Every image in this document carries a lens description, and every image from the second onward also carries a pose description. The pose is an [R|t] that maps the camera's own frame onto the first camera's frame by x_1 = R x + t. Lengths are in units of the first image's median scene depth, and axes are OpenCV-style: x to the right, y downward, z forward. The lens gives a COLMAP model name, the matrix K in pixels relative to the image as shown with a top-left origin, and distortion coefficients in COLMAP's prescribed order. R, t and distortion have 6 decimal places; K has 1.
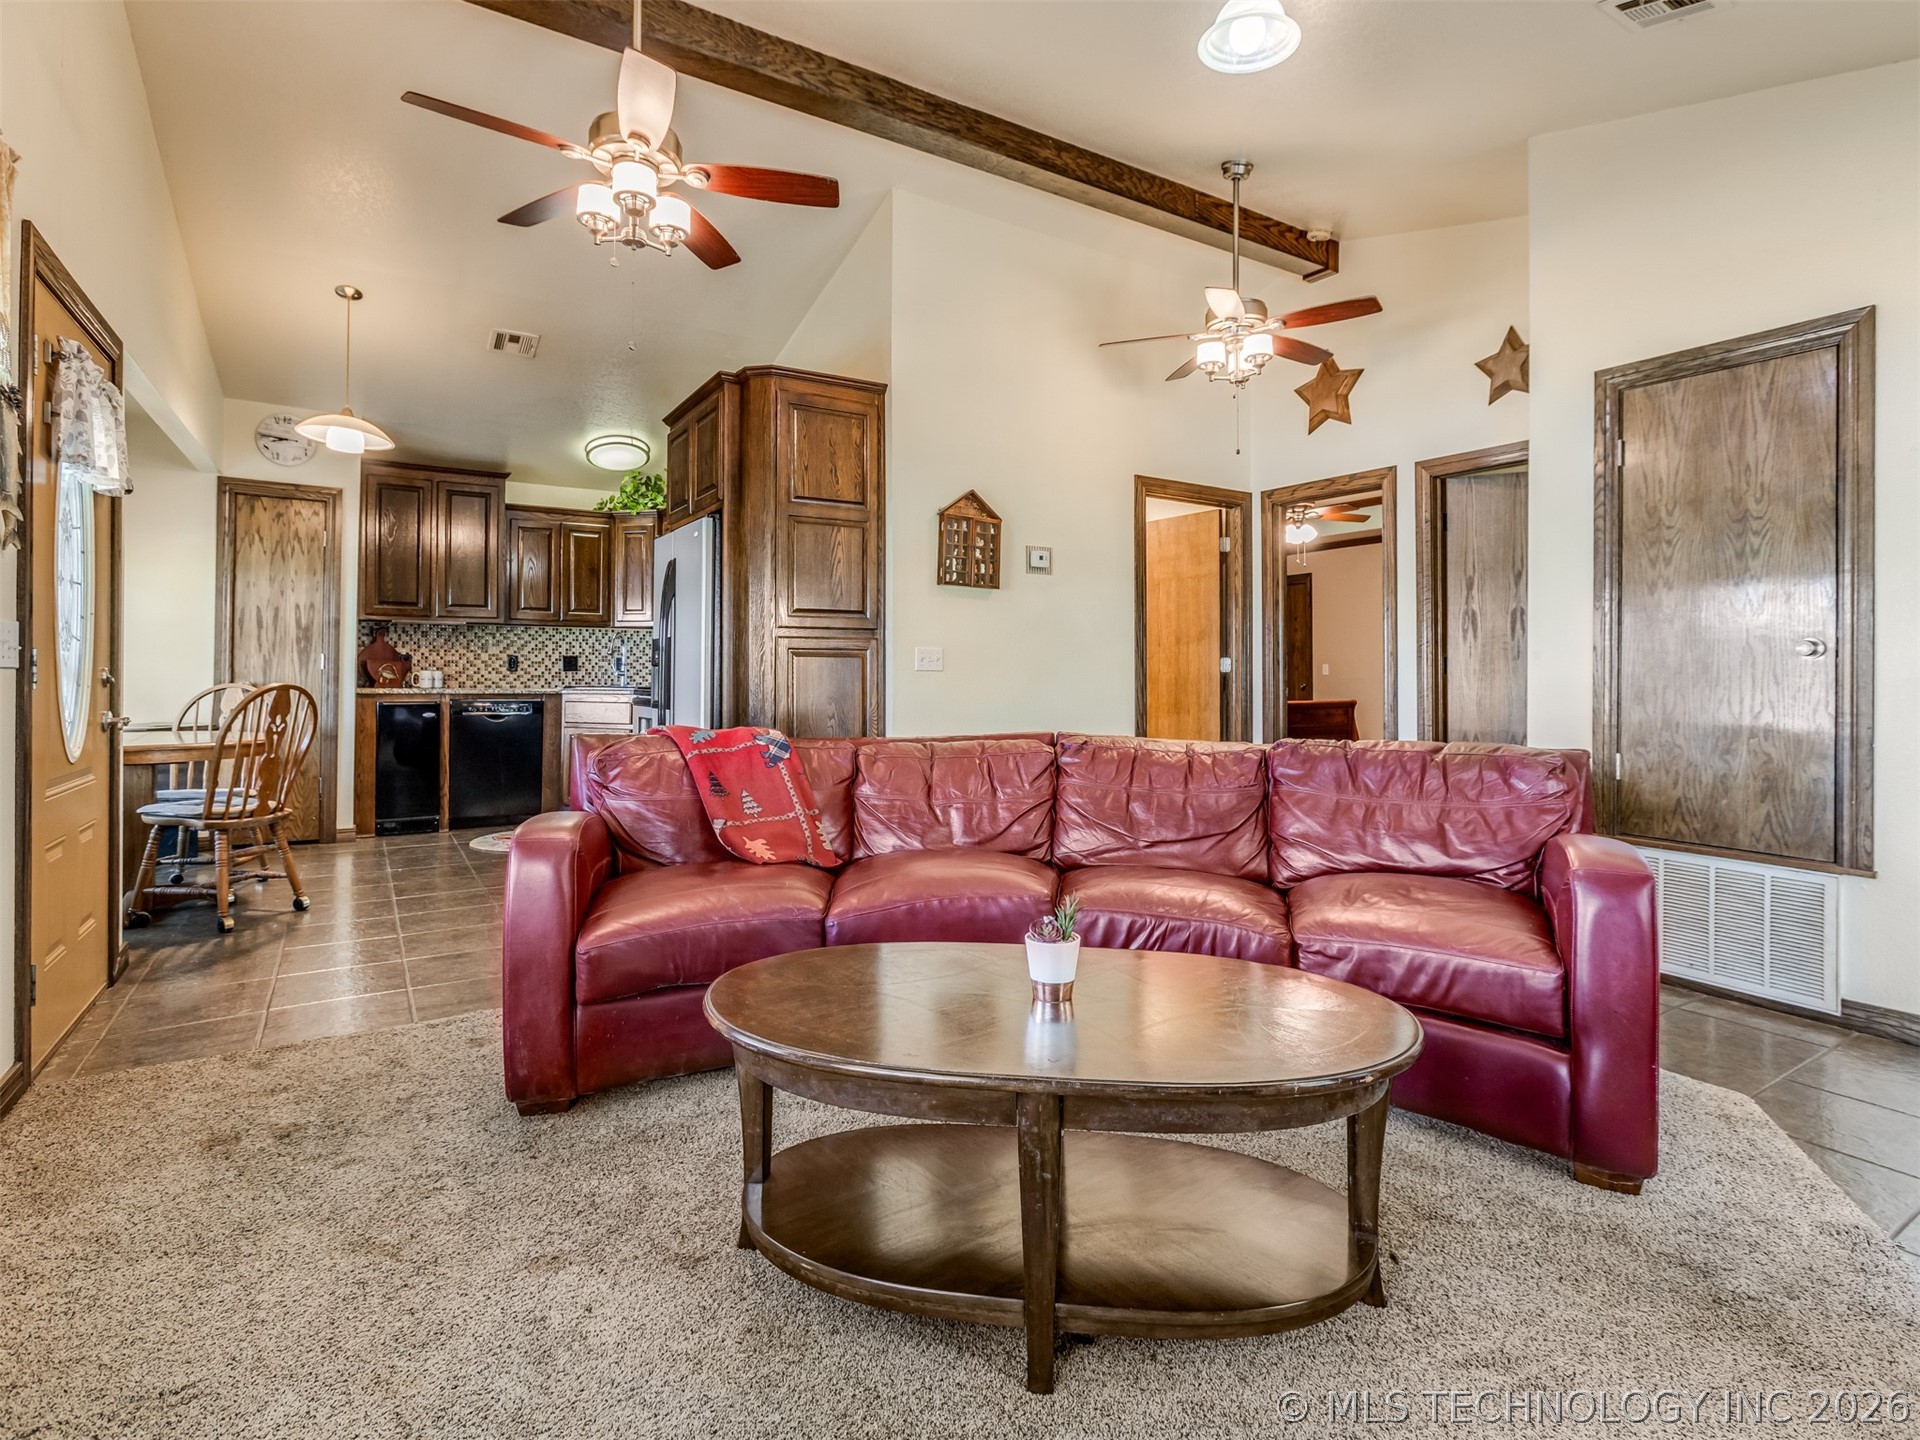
lens RADIAL K [[1119.1, 0, 873.8], [0, 1119.1, 688.2], [0, 0, 1]] dist [-0.042725, 0.057289]
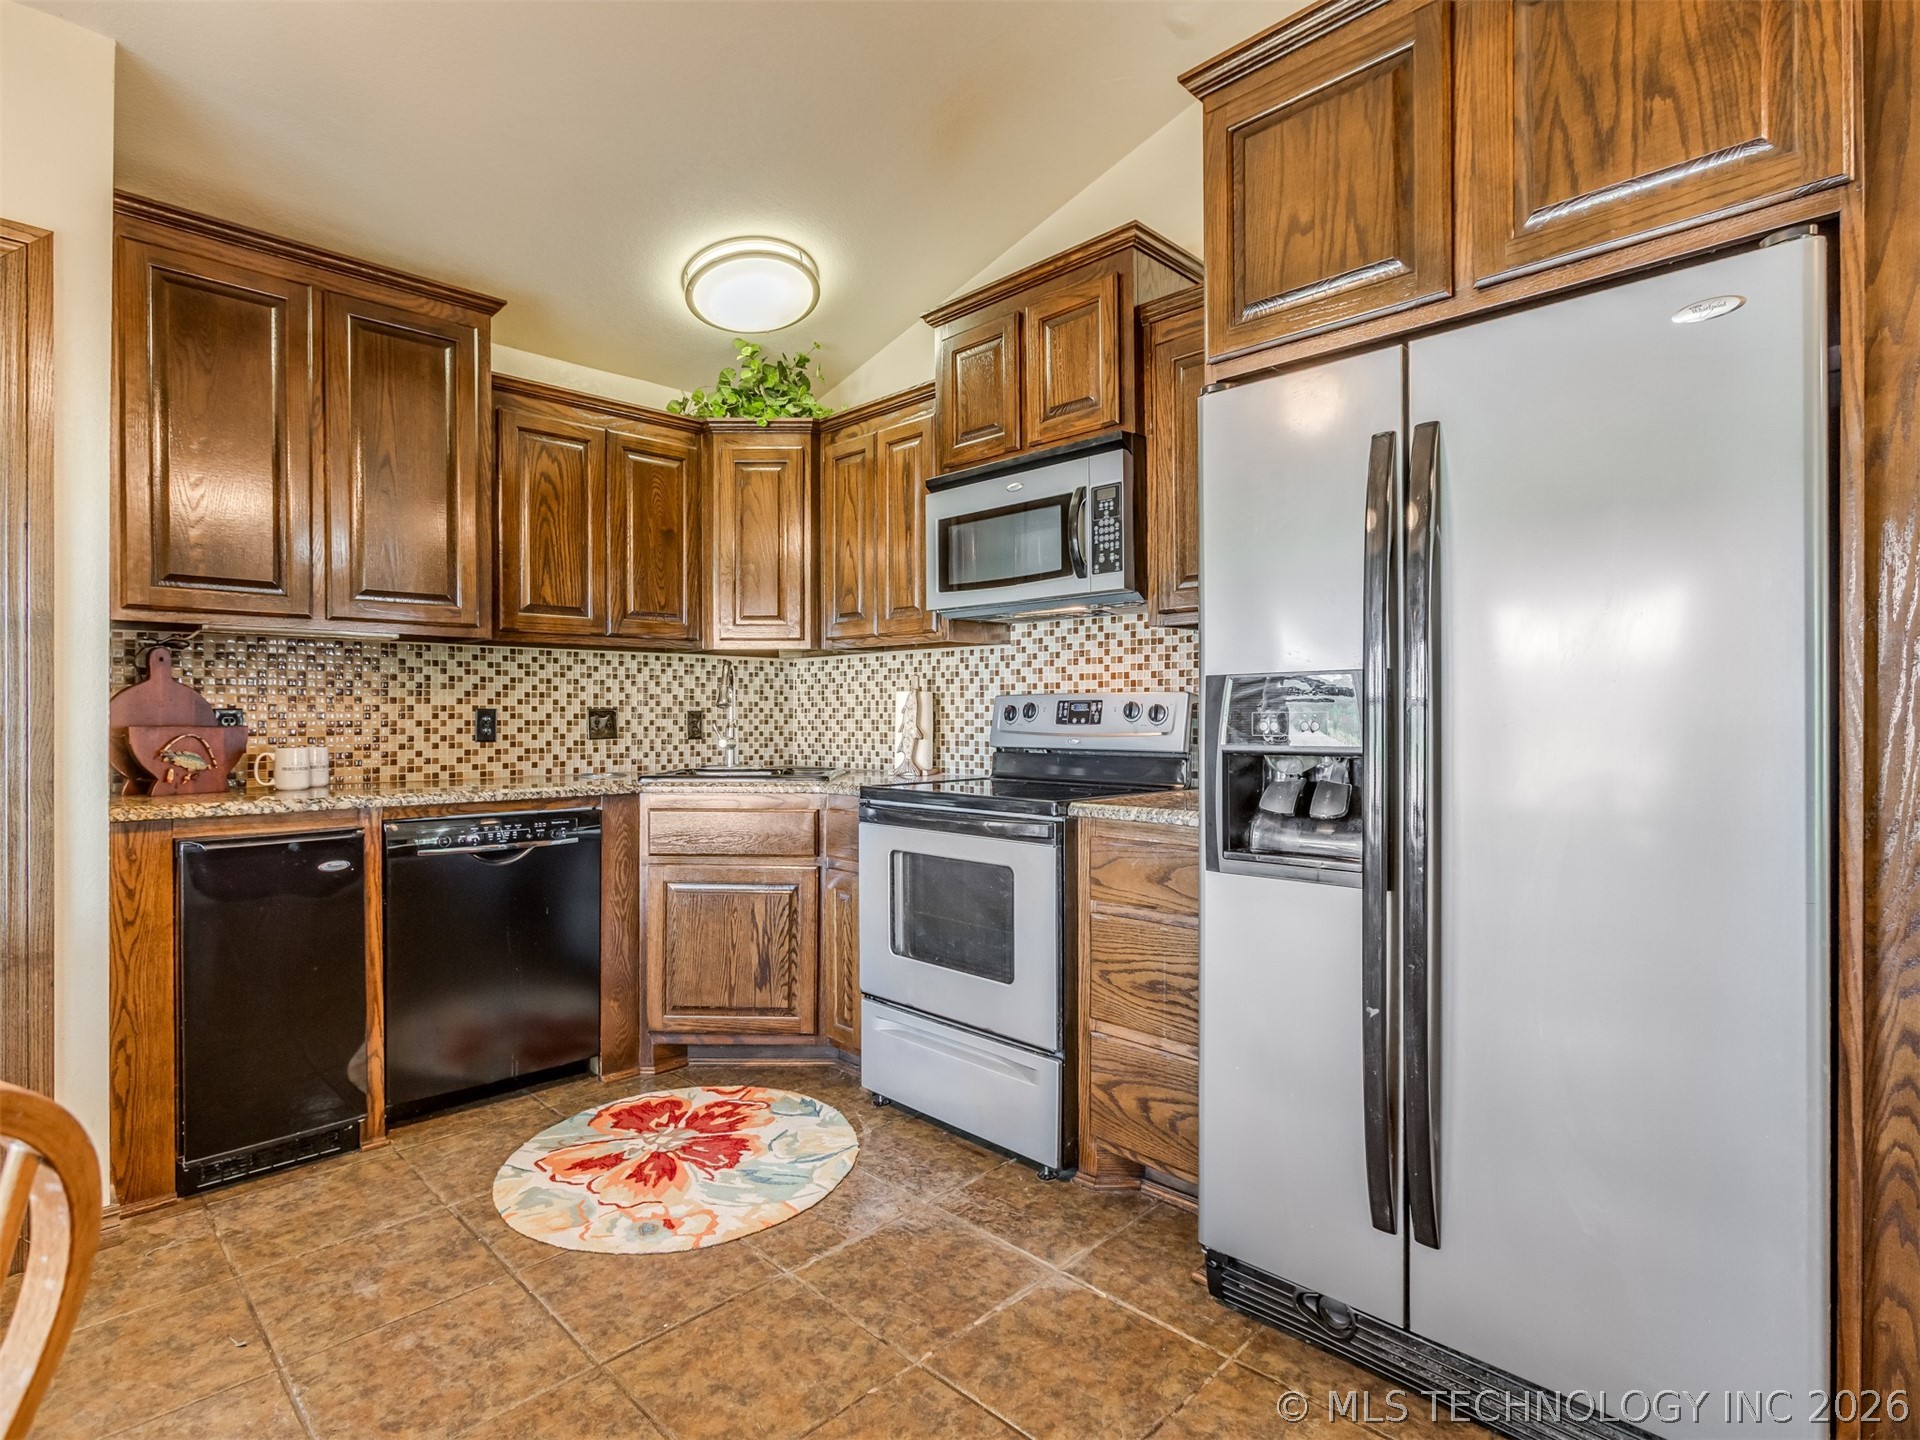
lens RADIAL K [[948.7, 0, 881.8], [0, 948.7, 720.8], [0, 0, 1]] dist [-0.027191, 0.024696]
pose [[0.941728, -0.012628, 0.336138, -0.320118], [0.011849, 0.999920, 0.004369, -0.025532], [-0.336167, -0.000132, 0.941803, 0.604647]]
